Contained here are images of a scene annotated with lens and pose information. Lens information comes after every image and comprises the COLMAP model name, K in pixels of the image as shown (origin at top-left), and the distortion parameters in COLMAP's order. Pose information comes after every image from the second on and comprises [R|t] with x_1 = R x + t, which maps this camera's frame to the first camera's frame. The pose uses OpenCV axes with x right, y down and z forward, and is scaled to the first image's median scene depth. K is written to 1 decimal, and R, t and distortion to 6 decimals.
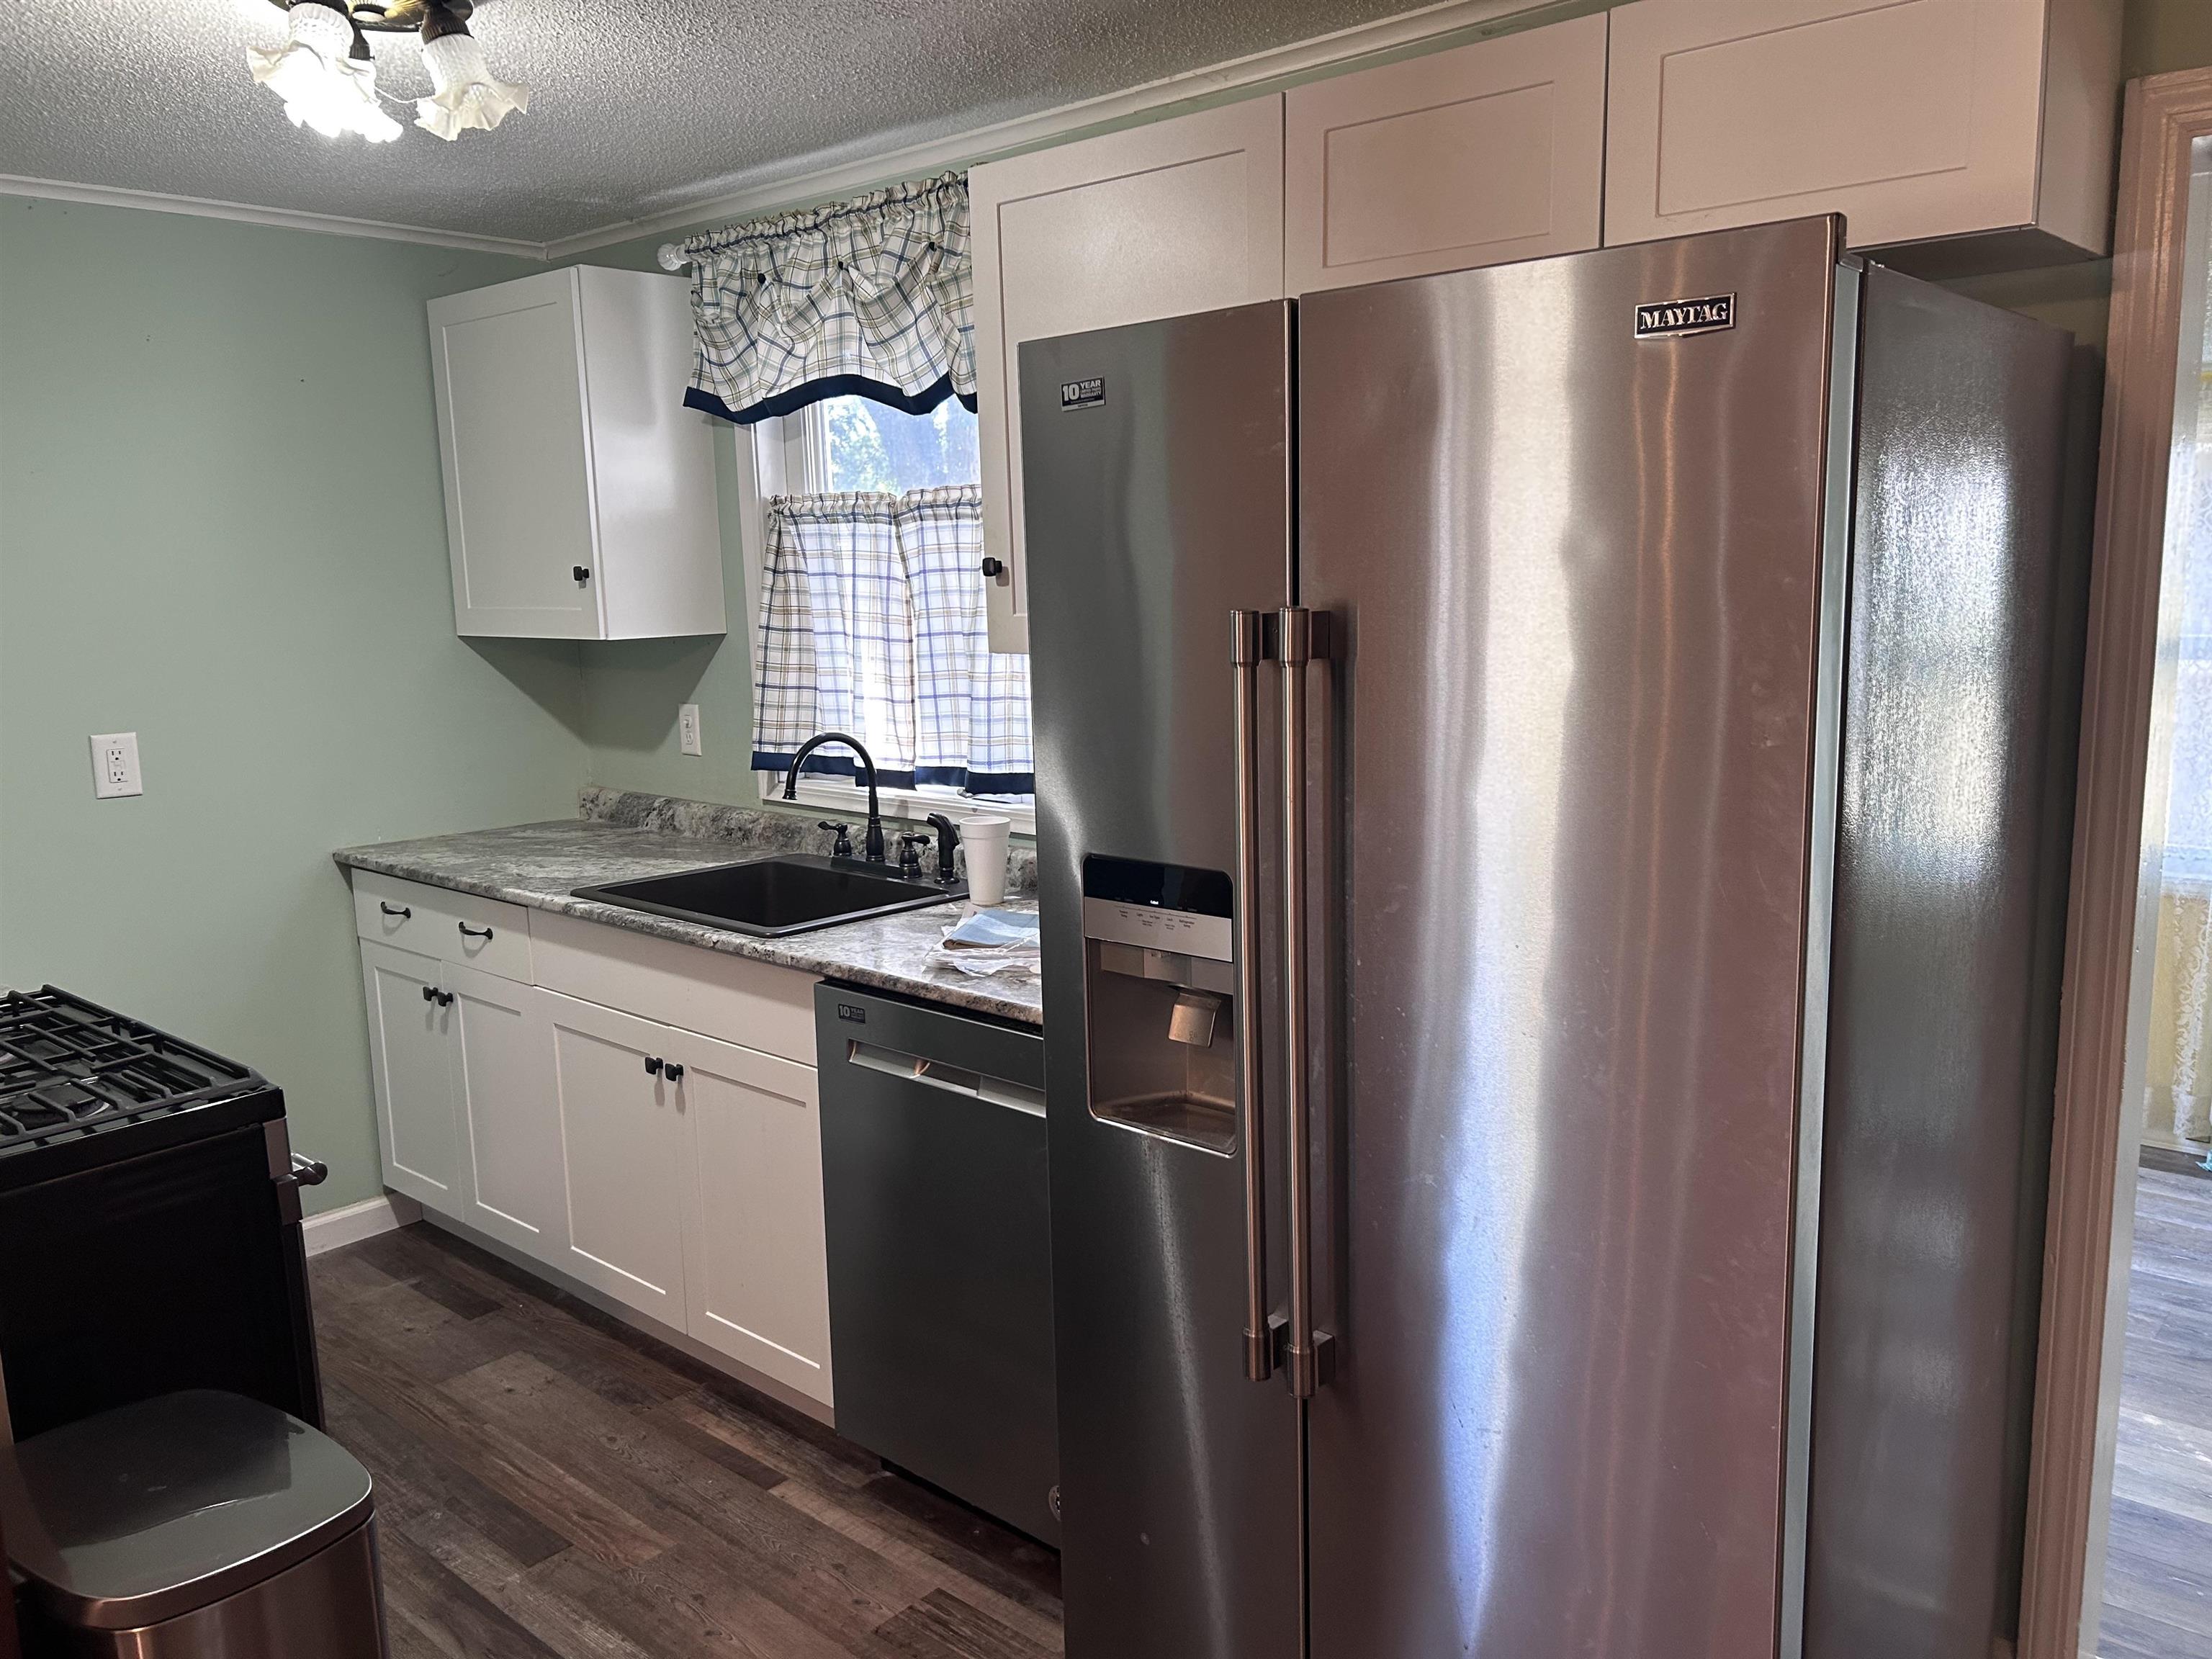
lens RADIAL K [[1685.3, 0, 1128.4], [0, 1685.3, 842.6], [0, 0, 1]] dist [0.036465, -0.036048]
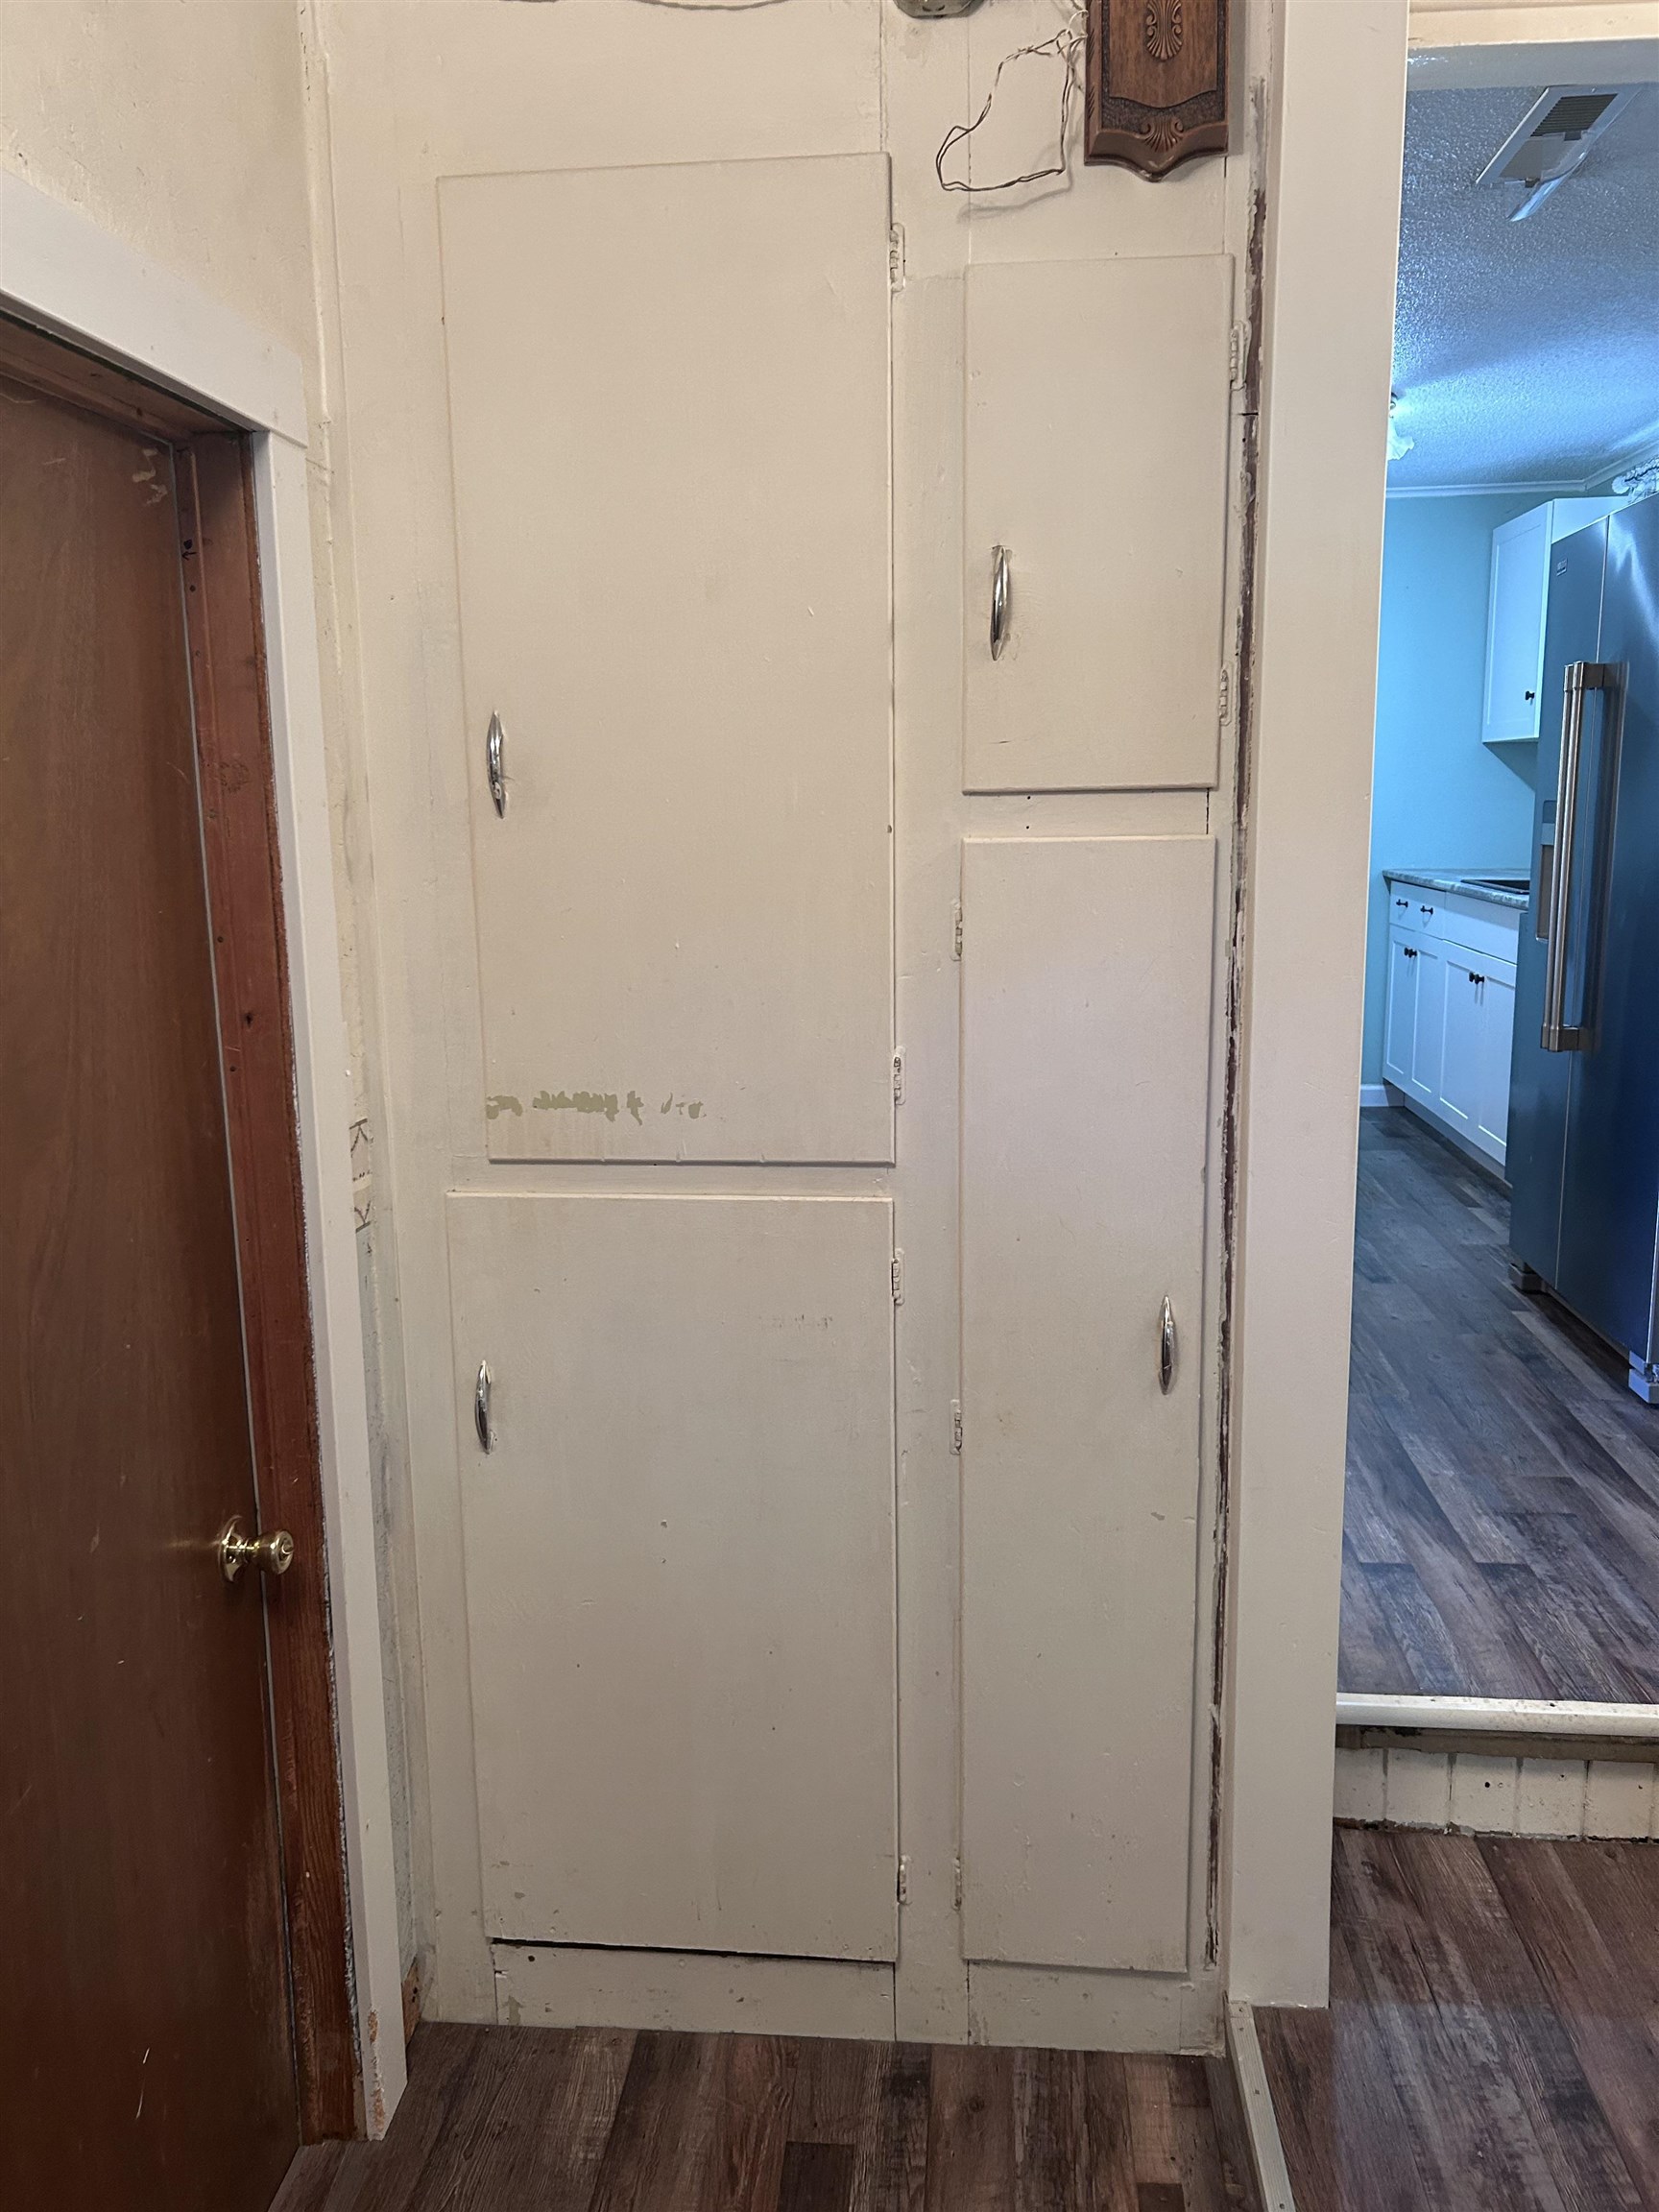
lens RADIAL K [[1685.3, 0, 845.2], [0, 1685.3, 1123.0], [0, 0, 1]] dist [0.036465, -0.036048]
pose [[0.601117, 0.170885, -0.780677, 0.682433], [-0.137817, 0.984402, 0.109361, 0.171977], [0.787188, 0.041852, 0.615291, -0.540796]]
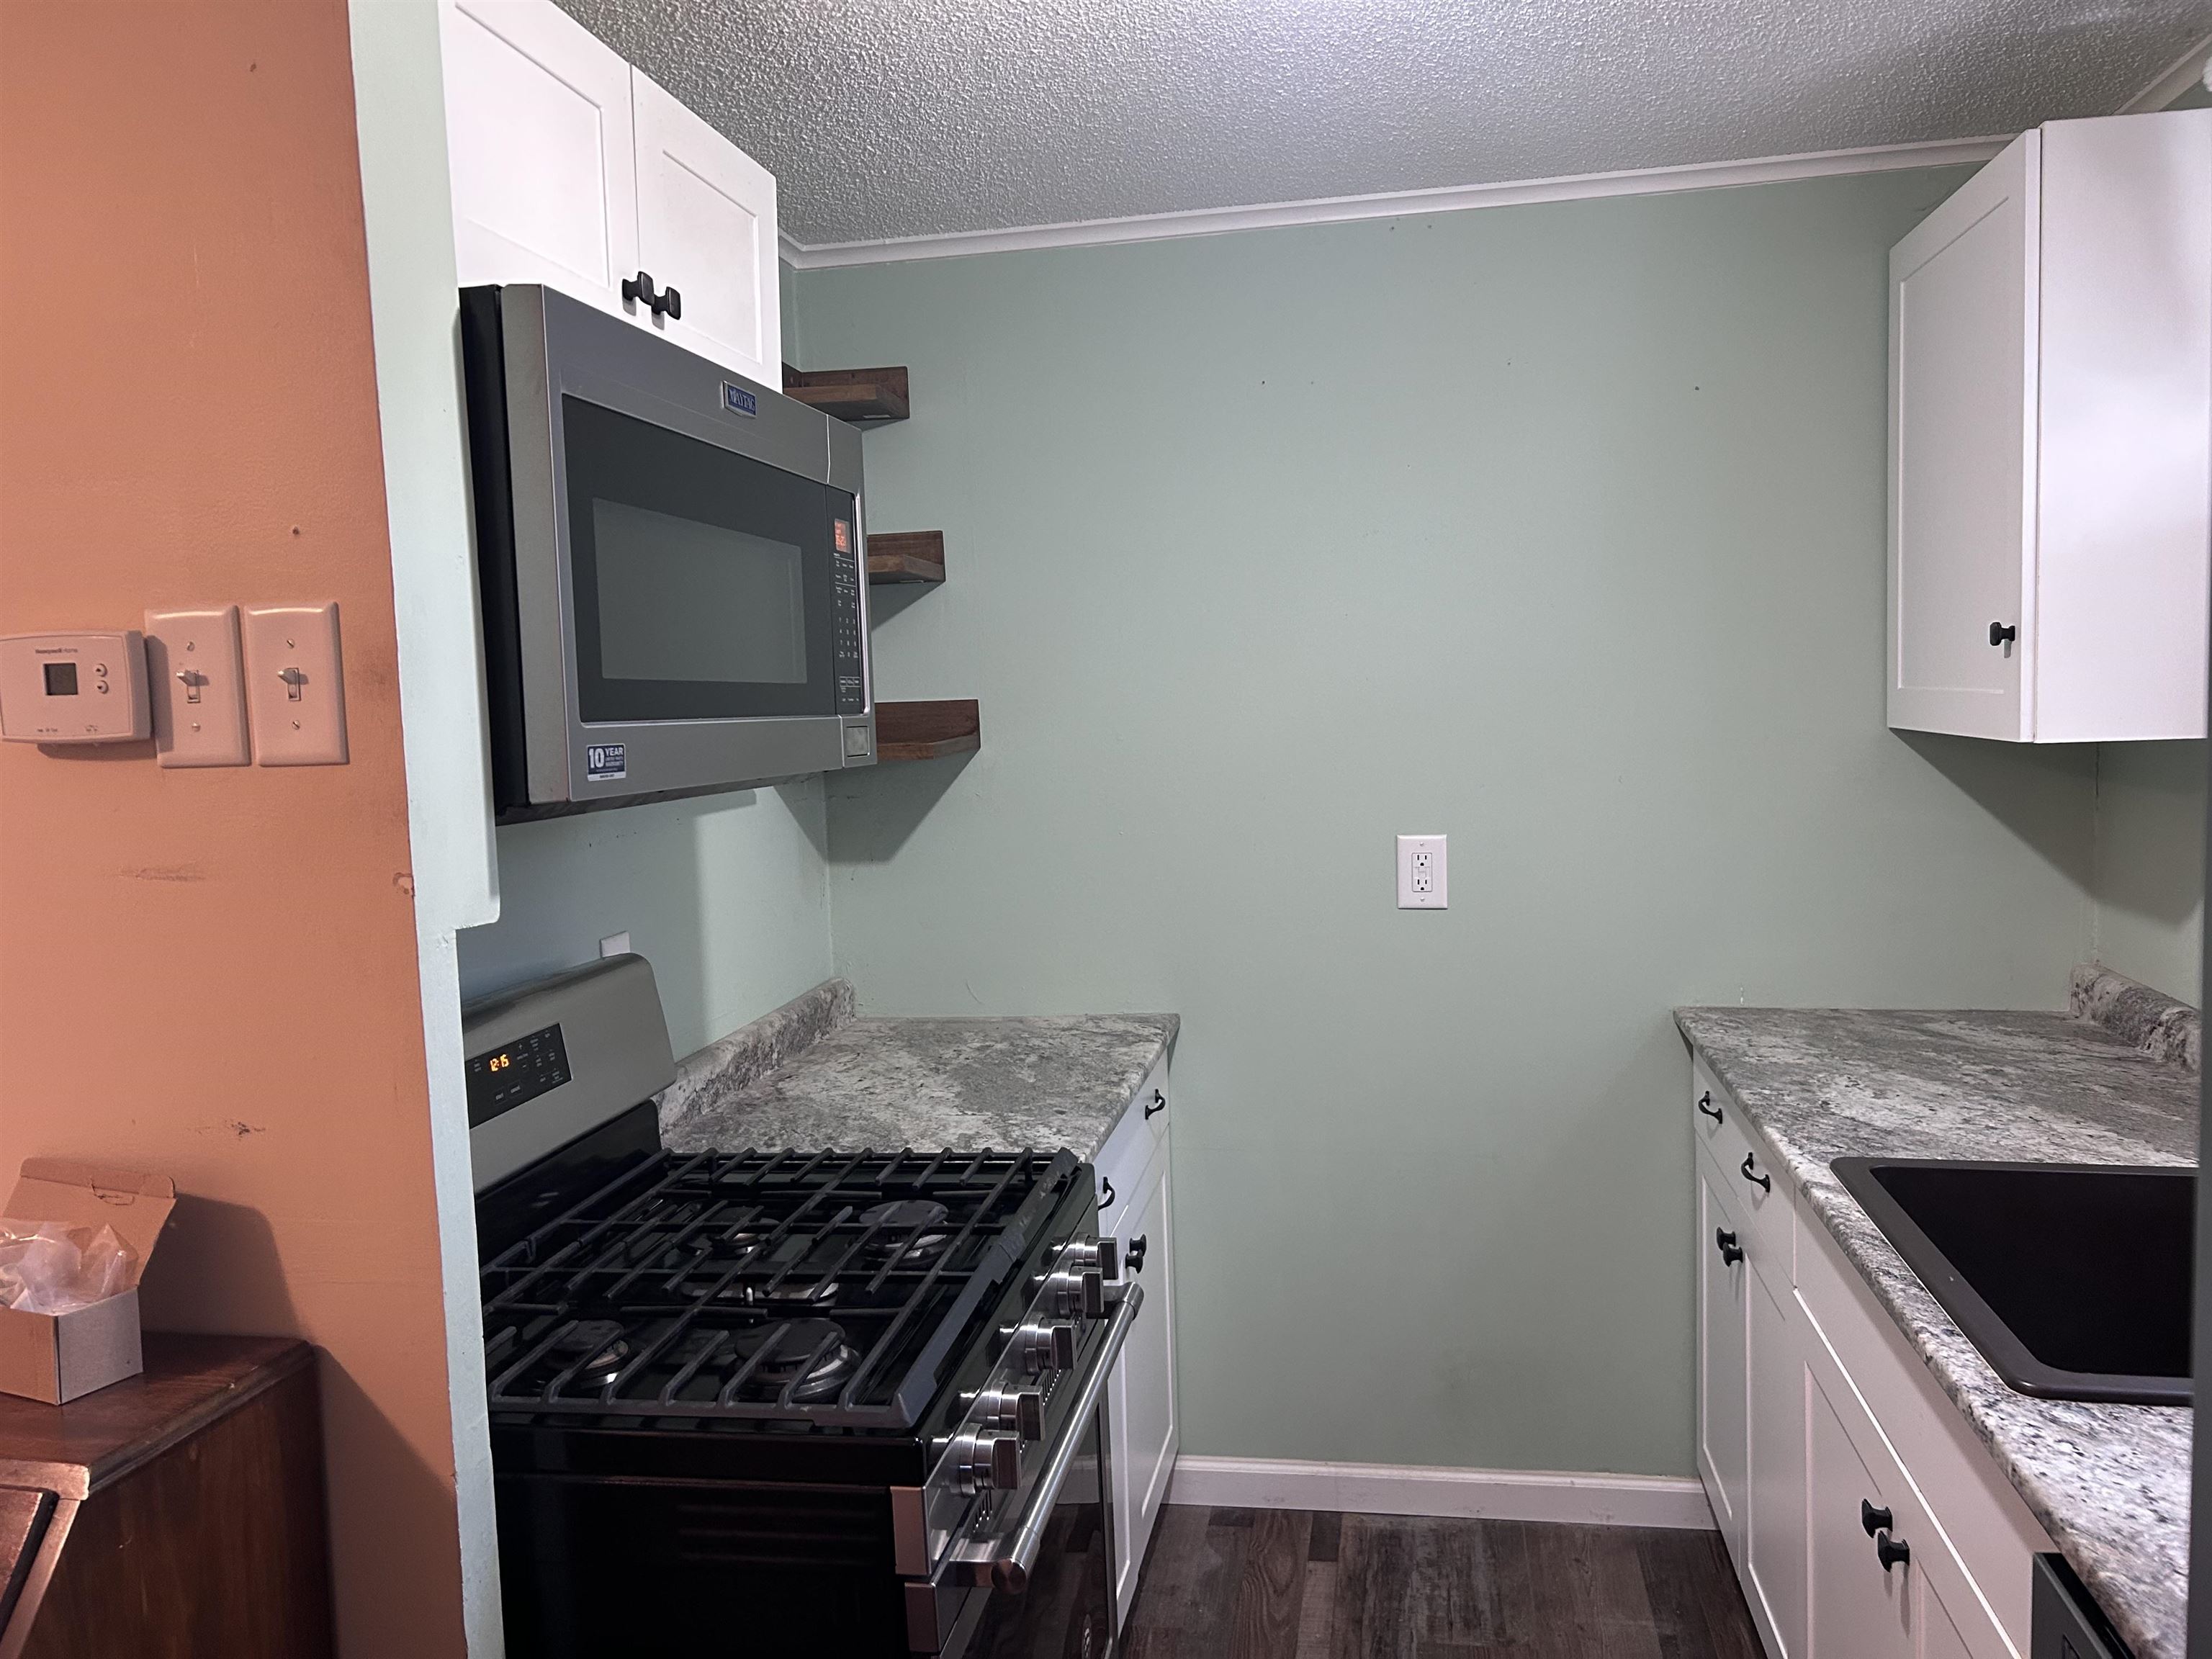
lens RADIAL K [[1685.3, 0, 1101.4], [0, 1685.3, 829.4], [0, 0, 1]] dist [0.036465, -0.036048]
pose [[0.517709, 0.078887, -0.851912, 0.039834], [-0.120788, 0.992506, 0.018503, -0.067711], [0.846988, 0.093322, 0.523358, 0.458137]]
